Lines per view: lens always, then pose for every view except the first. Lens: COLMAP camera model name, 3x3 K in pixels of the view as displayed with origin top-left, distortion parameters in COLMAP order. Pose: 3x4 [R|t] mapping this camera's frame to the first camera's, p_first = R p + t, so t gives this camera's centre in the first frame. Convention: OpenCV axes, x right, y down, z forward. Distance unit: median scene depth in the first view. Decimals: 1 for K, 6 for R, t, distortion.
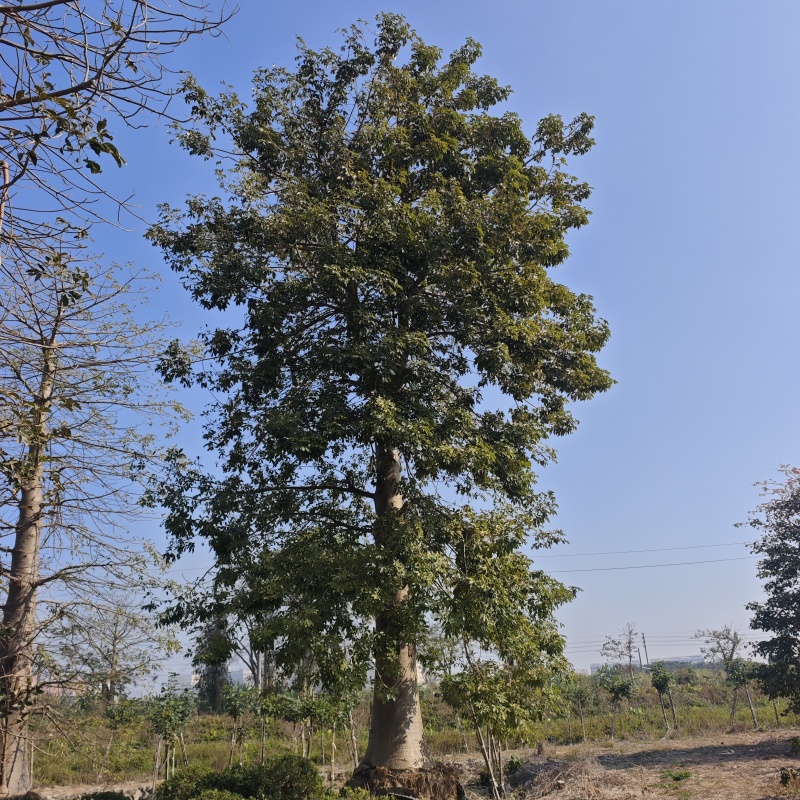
lens RADIAL K [[829.7, 0, 400.0], [0, 829.7, 400.0], [0, 0, 1]] dist [0.121667, -0.174844]
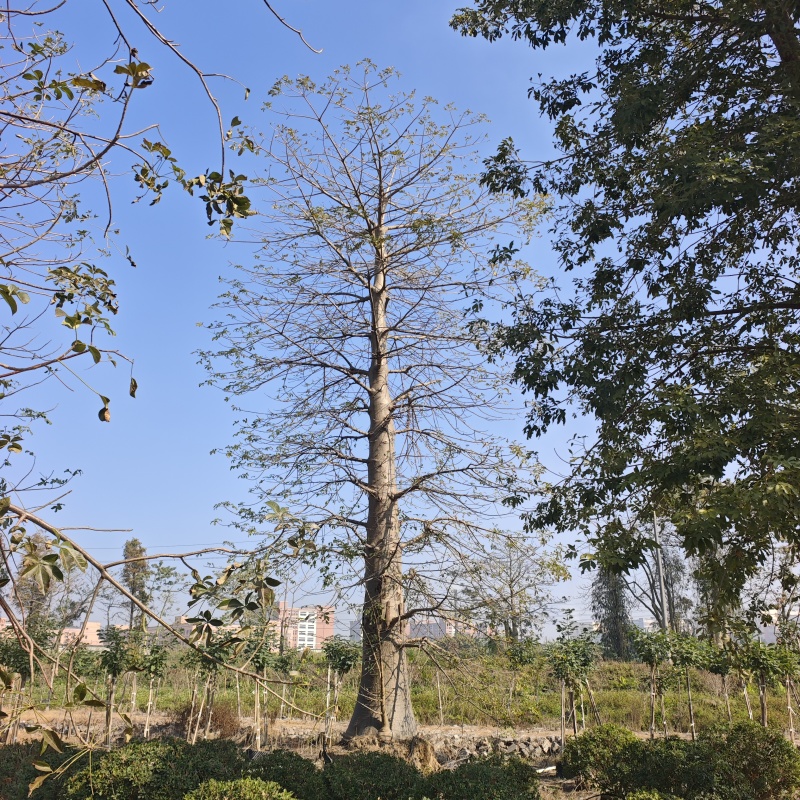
lens RADIAL K [[686.5, 0, 400.0], [0, 686.5, 400.0], [0, 0, 1]] dist [-0.006637, -0.010395]
pose [[0.880621, -0.120888, -0.458140, -0.090719], [0.117435, 0.992423, -0.036139, 0.144351], [0.459038, -0.021976, 0.888145, 0.376949]]
